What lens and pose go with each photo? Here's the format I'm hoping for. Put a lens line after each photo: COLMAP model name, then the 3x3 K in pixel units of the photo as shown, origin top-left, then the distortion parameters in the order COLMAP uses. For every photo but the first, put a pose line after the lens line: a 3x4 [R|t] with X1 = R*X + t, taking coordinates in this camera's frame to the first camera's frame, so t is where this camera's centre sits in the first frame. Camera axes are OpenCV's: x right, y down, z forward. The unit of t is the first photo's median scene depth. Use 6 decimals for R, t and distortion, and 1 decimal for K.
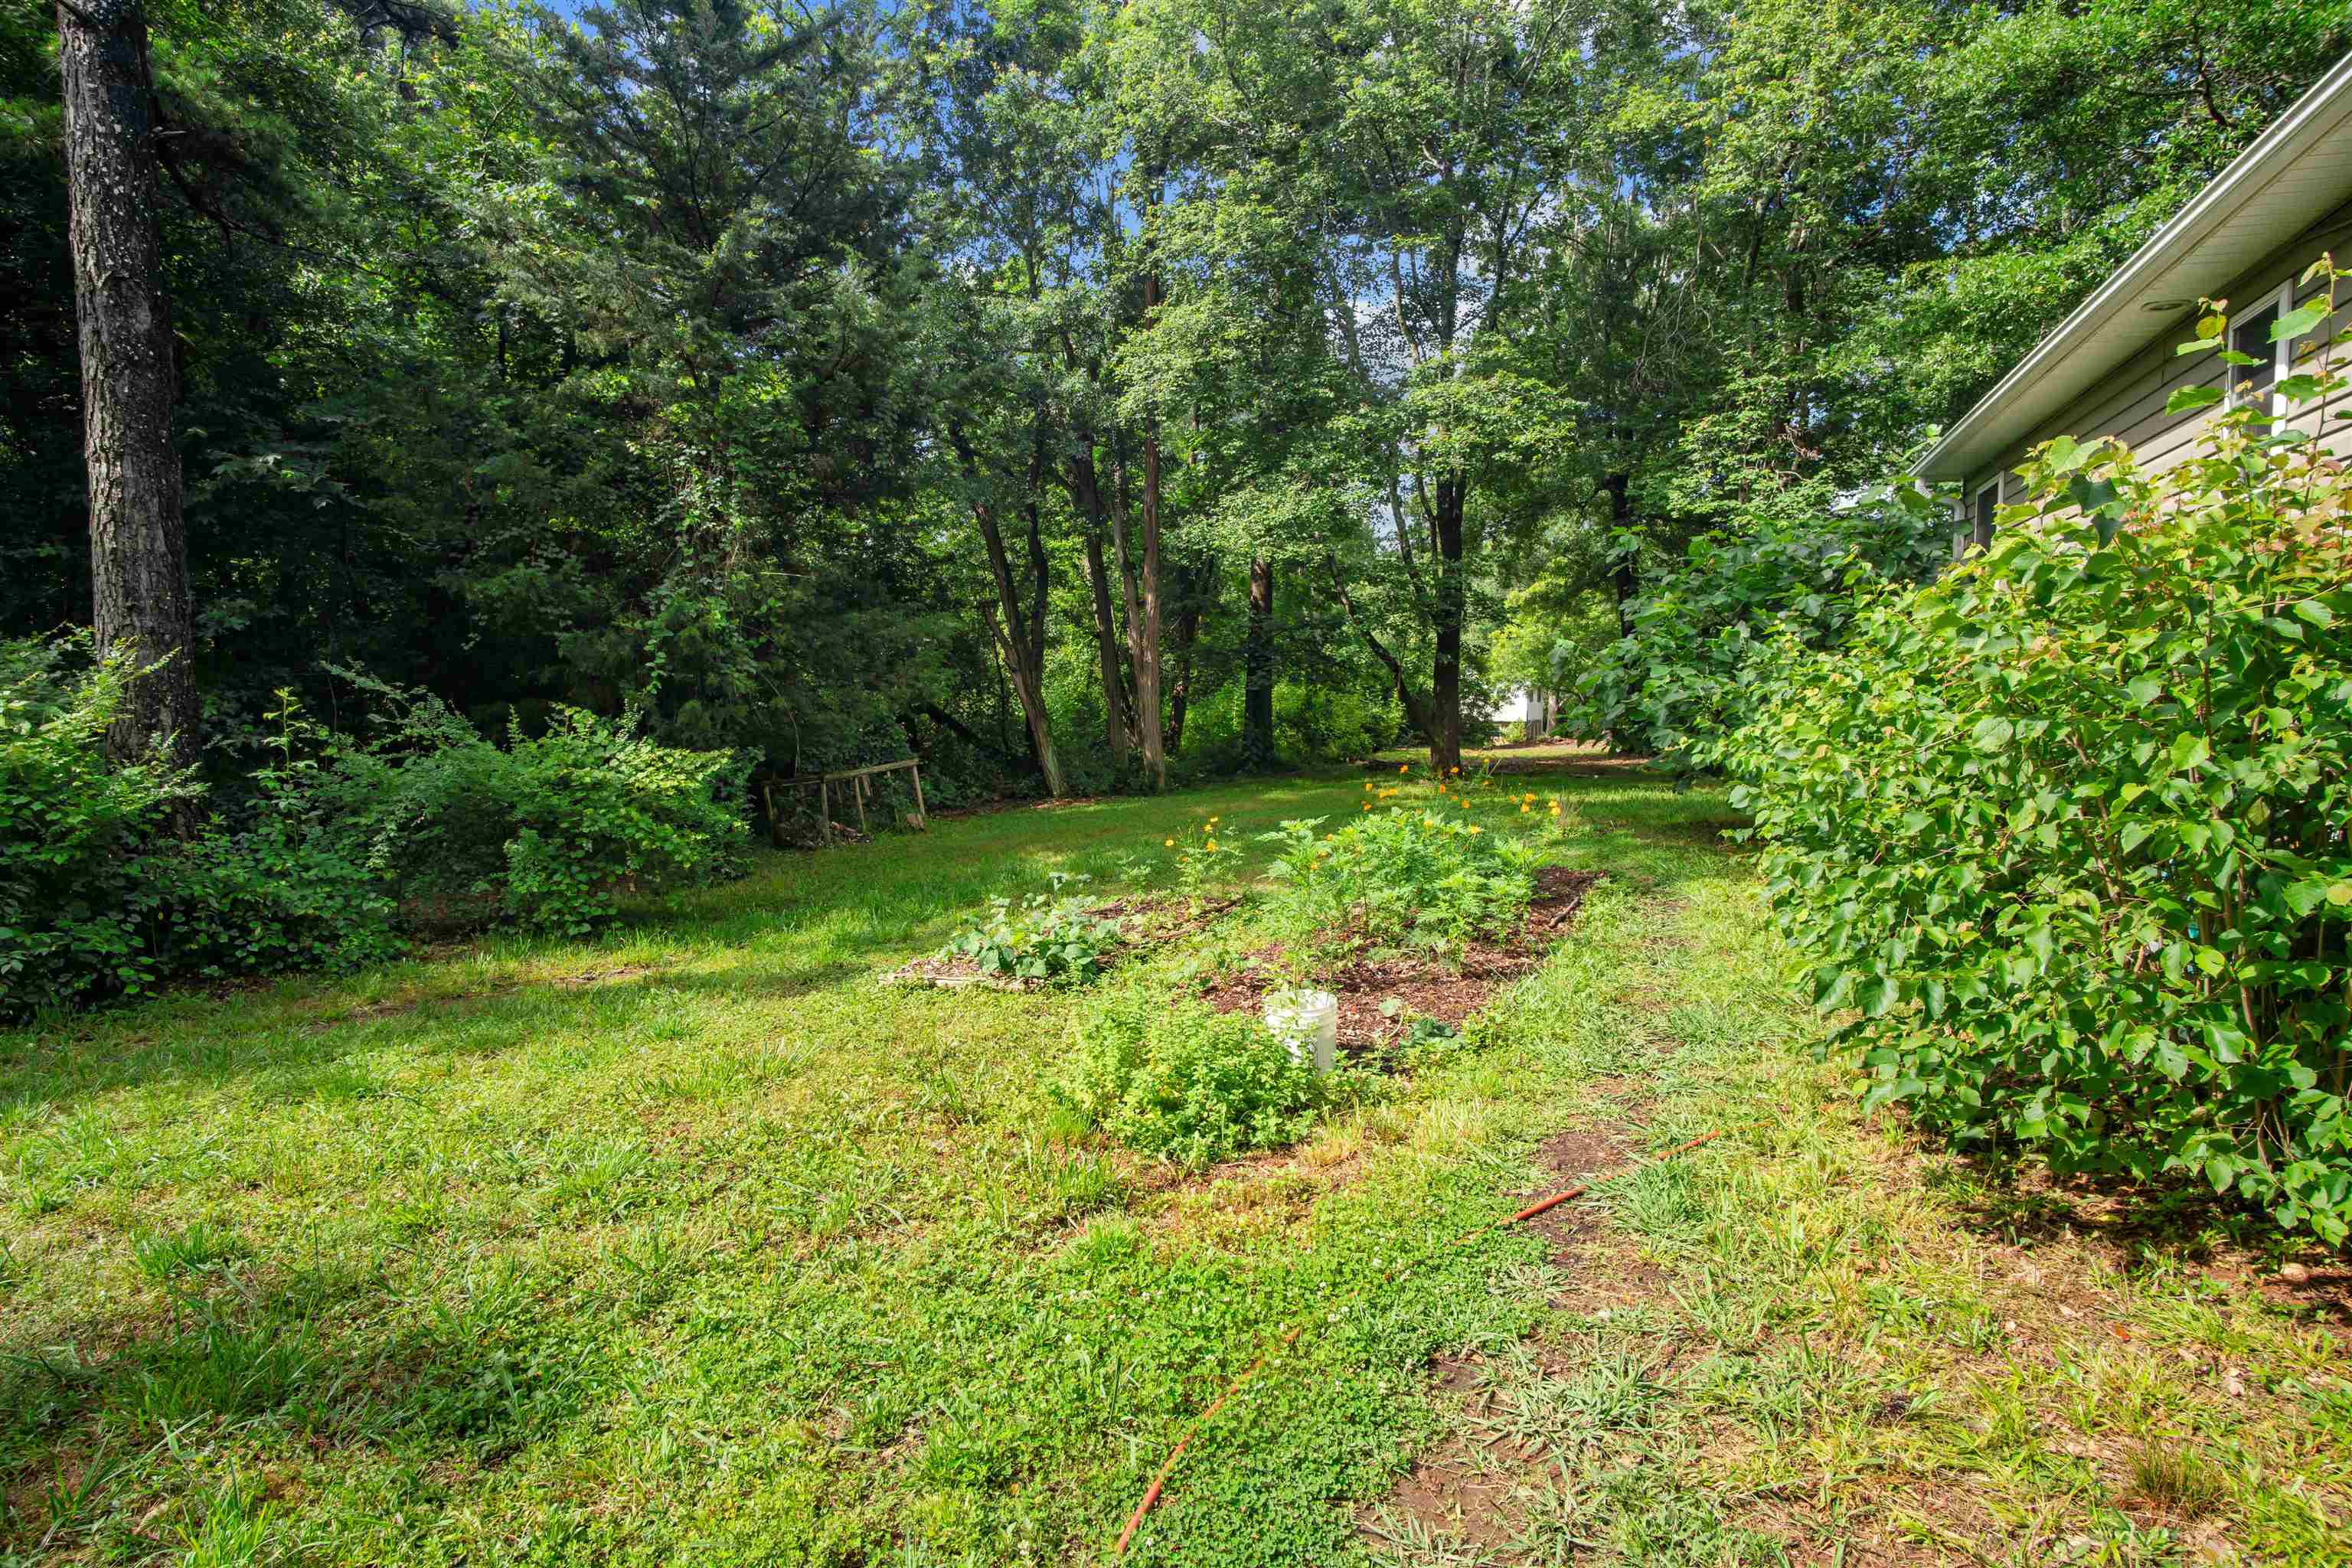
lens RADIAL K [[1282.2, 0, 1159.4], [0, 1282.2, 789.3], [0, 0, 1]] dist [-0.039182, 0.013273]
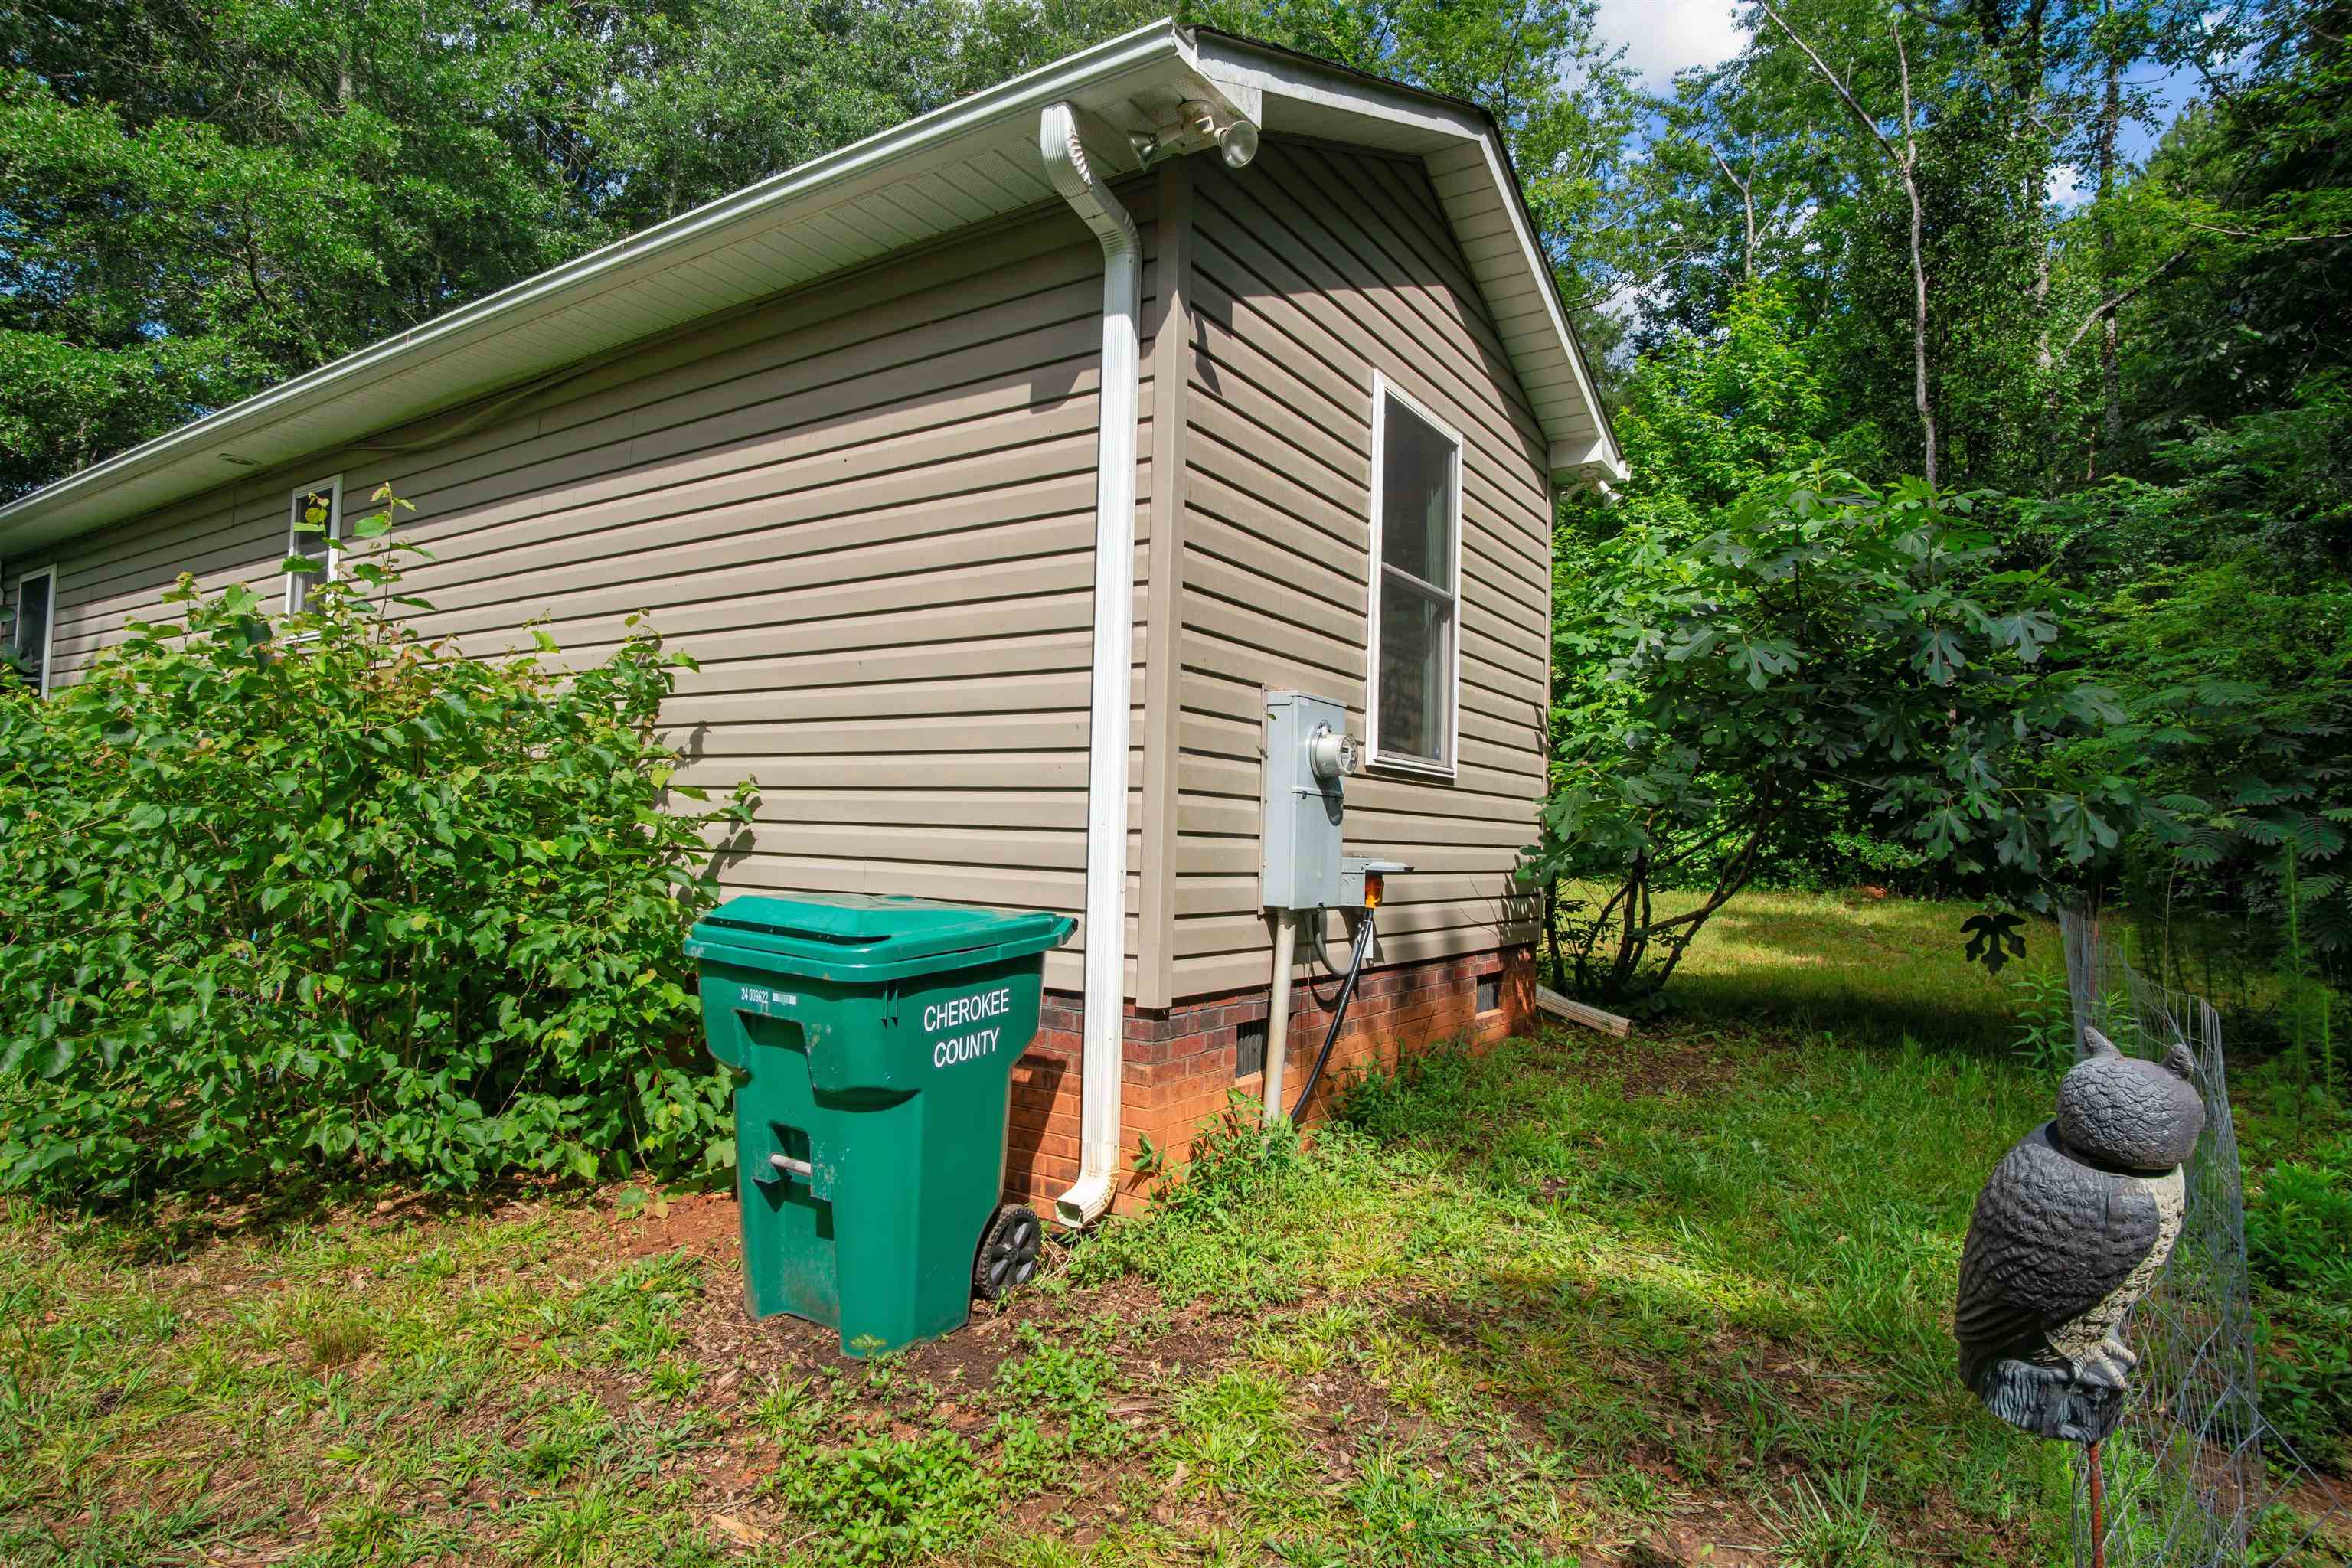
lens RADIAL K [[1282.2, 0, 1159.4], [0, 1282.2, 789.3], [0, 0, 1]] dist [-0.039182, 0.013273]
pose [[0.234736, 0.041059, 0.971192, -0.270826], [0.042093, 0.997741, -0.052355, 0.032142], [-0.971147, 0.053170, 0.232477, -0.187919]]
